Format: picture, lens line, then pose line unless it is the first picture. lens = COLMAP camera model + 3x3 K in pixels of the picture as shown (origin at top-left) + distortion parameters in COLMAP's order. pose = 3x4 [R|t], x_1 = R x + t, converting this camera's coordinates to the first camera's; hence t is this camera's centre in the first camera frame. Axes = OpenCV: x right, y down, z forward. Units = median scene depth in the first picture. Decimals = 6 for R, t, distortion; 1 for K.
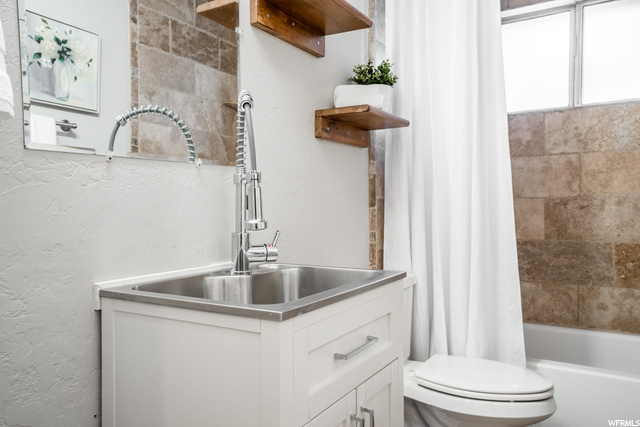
lens RADIAL K [[487.3, 0, 320.2], [0, 487.3, 212.4], [0, 0, 1]] dist [0.029866, -0.019217]
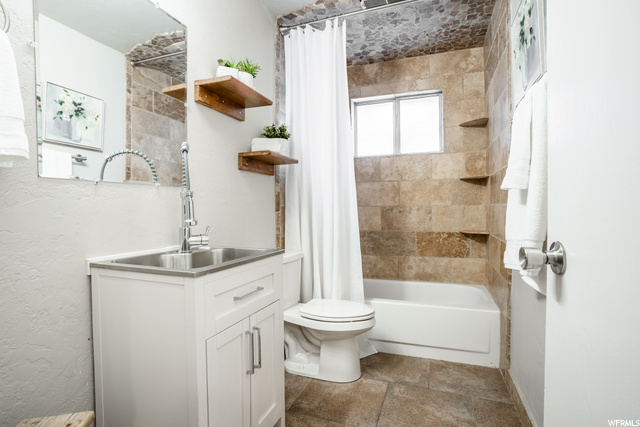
lens RADIAL K [[316.8, 0, 325.9], [0, 316.8, 213.4], [0, 0, 1]] dist [-0.055447, 0.012867]
pose [[0.985296, -0.001072, 0.170856, 0.090460], [0.001559, 0.999995, -0.002715, -0.001964], [-0.170852, 0.002941, 0.985292, -0.087782]]
